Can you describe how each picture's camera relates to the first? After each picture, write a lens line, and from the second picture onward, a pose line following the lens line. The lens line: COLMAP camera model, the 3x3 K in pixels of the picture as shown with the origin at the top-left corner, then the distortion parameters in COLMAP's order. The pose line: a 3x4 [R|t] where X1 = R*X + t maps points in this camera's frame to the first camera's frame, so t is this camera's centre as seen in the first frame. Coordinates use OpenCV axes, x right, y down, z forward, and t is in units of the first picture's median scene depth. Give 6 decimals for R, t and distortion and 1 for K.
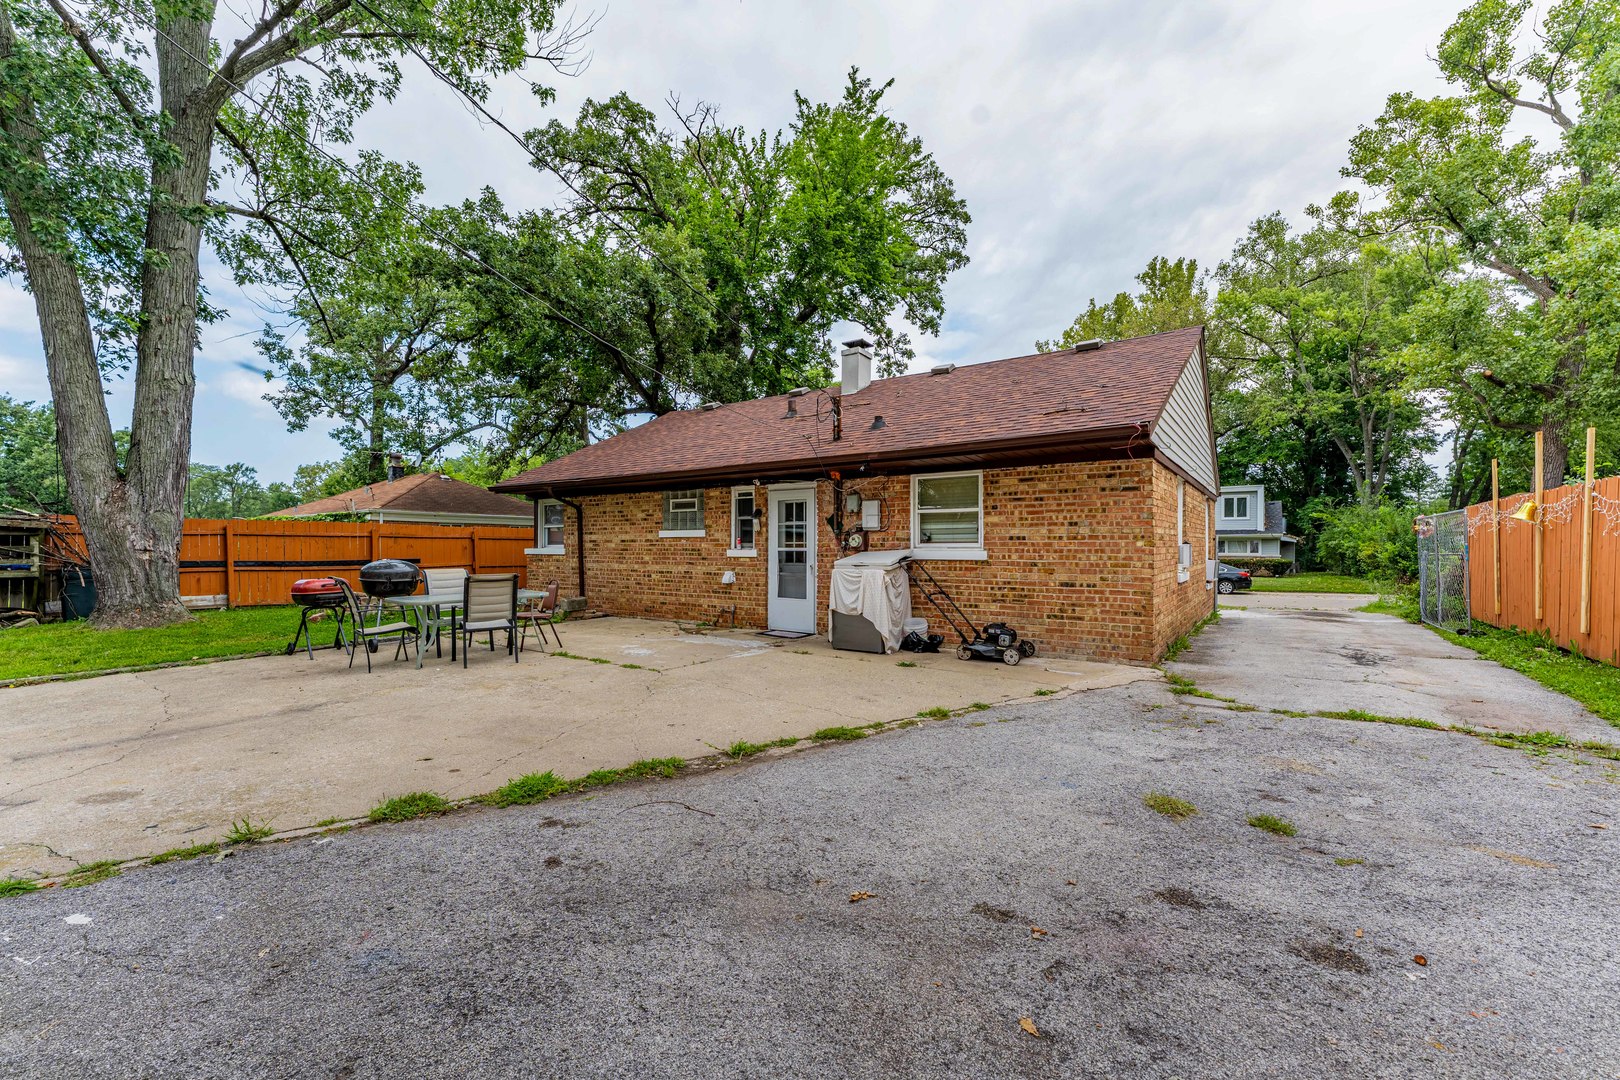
lens RADIAL K [[659.9, 0, 801.6], [0, 659.9, 550.3], [0, 0, 1]] dist [-0.000933, 0.000151]
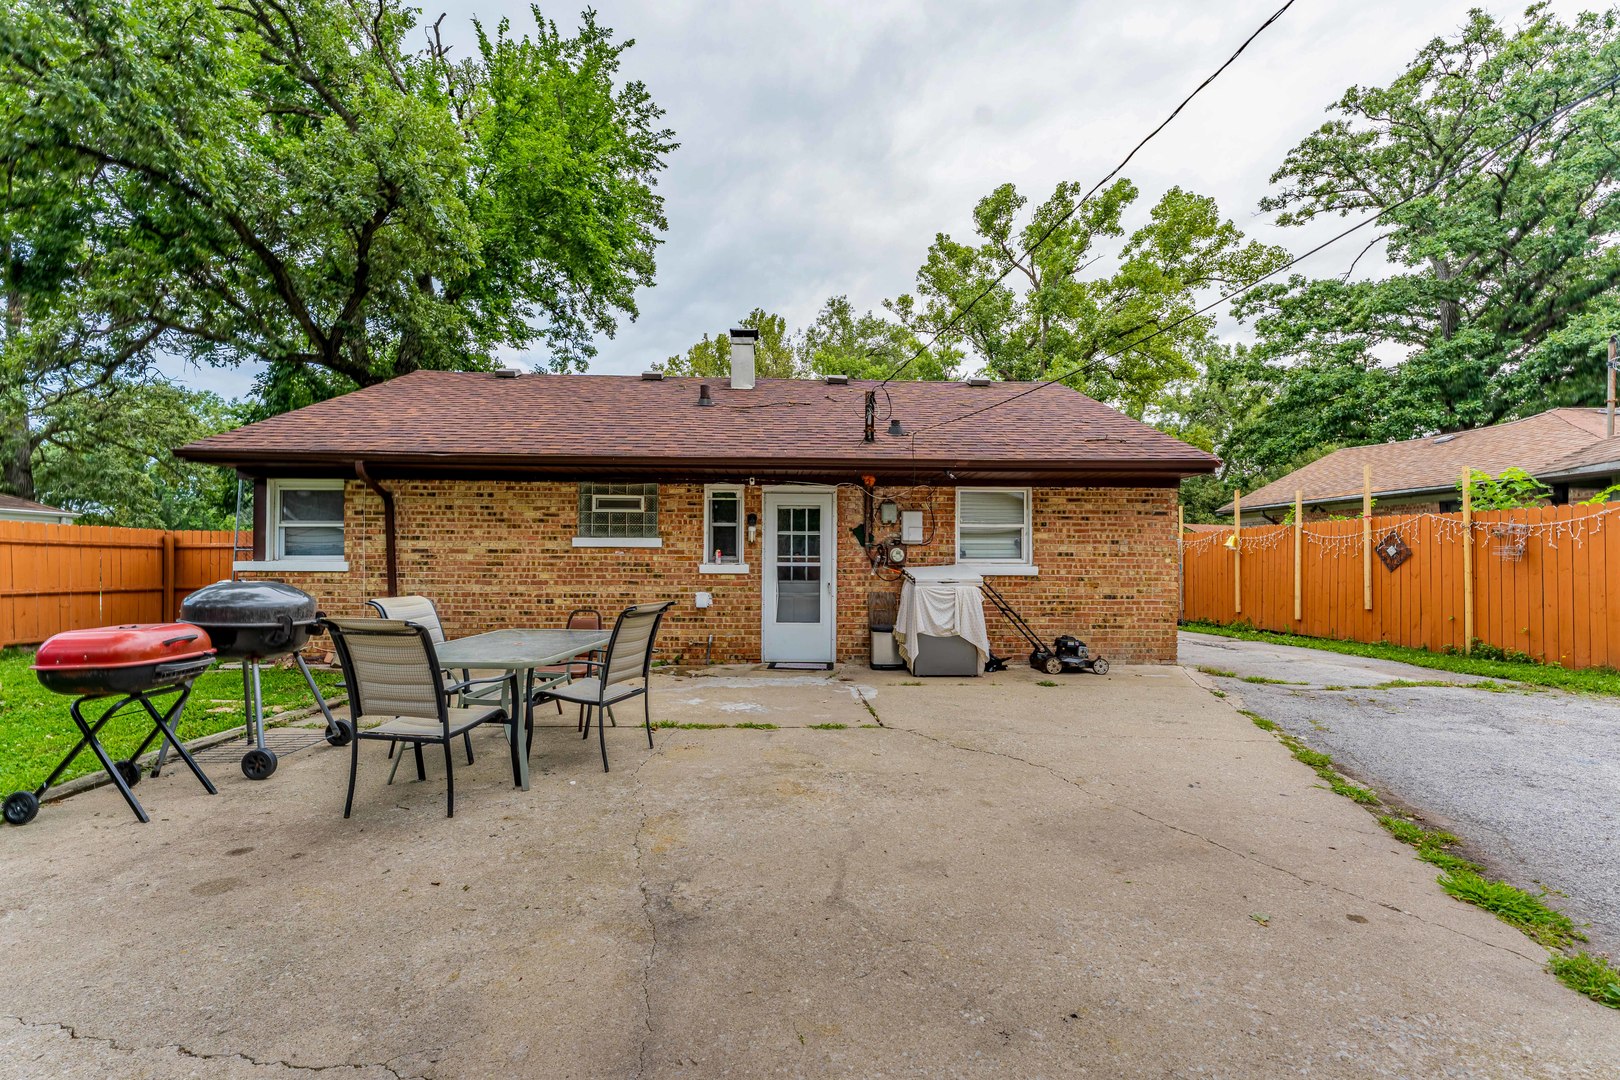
lens RADIAL K [[663.2, 0, 807.4], [0, 663.2, 560.0], [0, 0, 1]] dist [0.000741, 0.000083]
pose [[0.797006, 0.009527, 0.603897, -0.626622], [-0.002052, 0.999913, -0.013067, 0.005049], [-0.603968, 0.009175, 0.796955, 0.390358]]
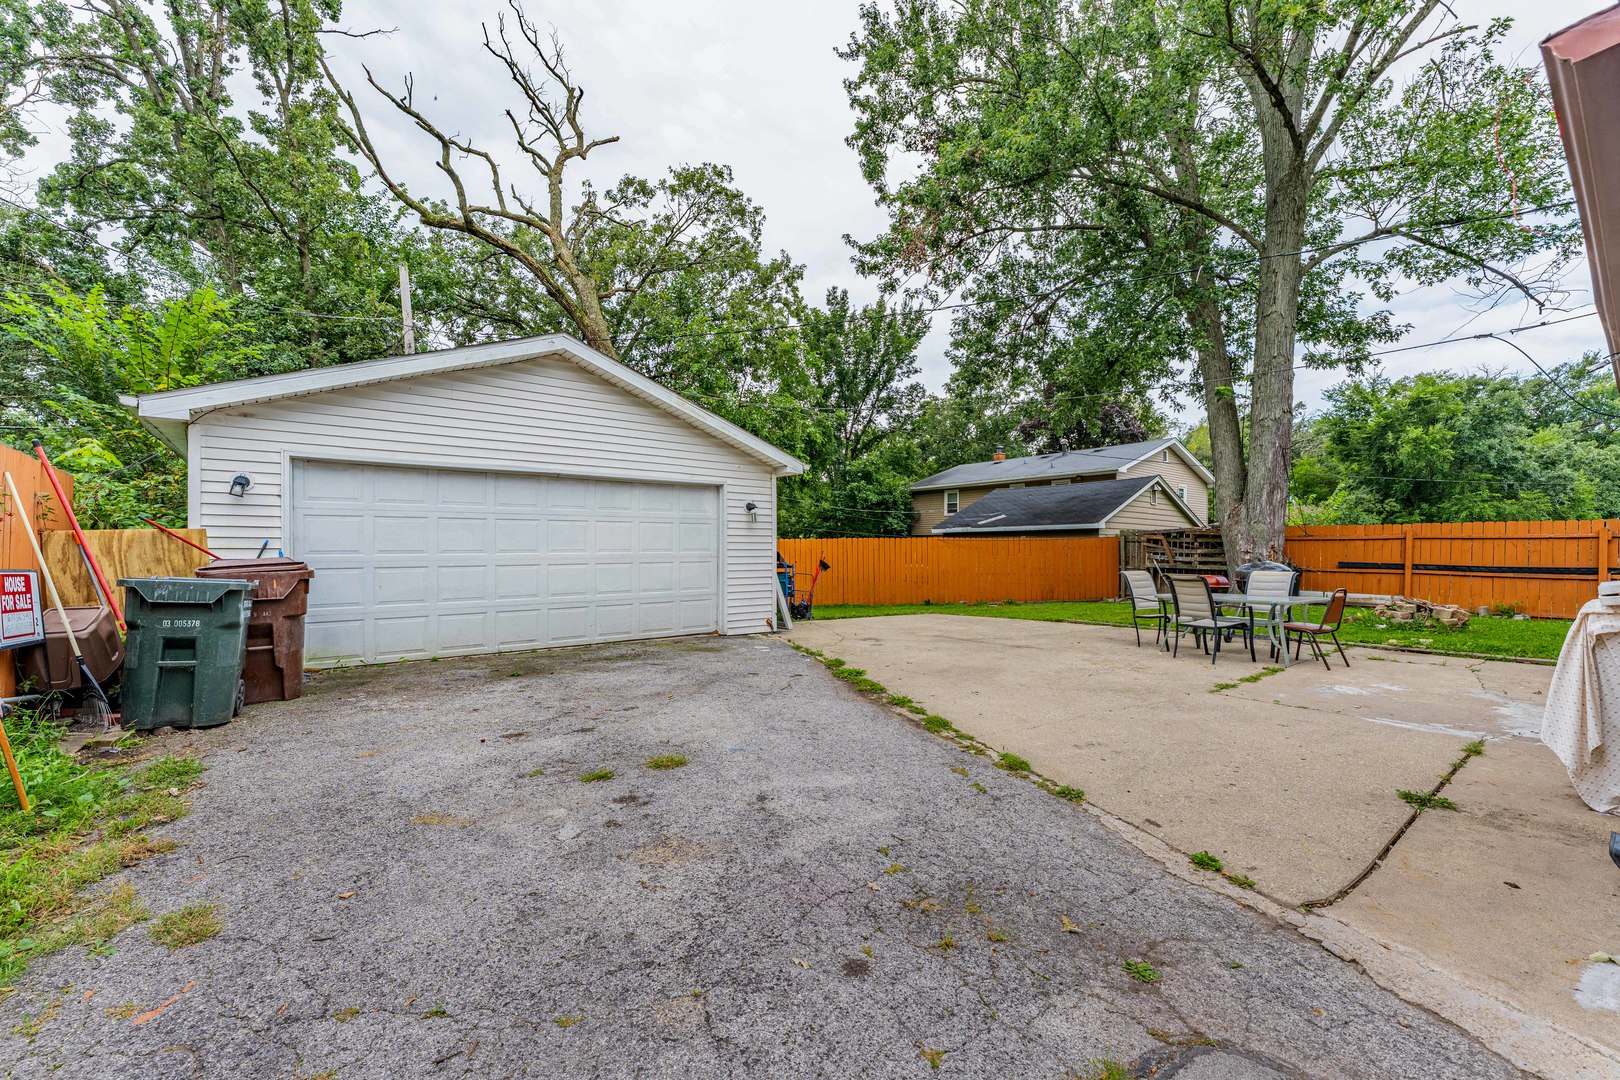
lens RADIAL K [[663.2, 0, 807.4], [0, 663.2, 560.0], [0, 0, 1]] dist [0.000741, 0.000083]
pose [[-0.283023, 0.015746, -0.958984, 0.651063], [-0.009078, 0.999776, 0.019095, -0.002044], [0.959070, 0.014110, -0.282817, 0.630512]]
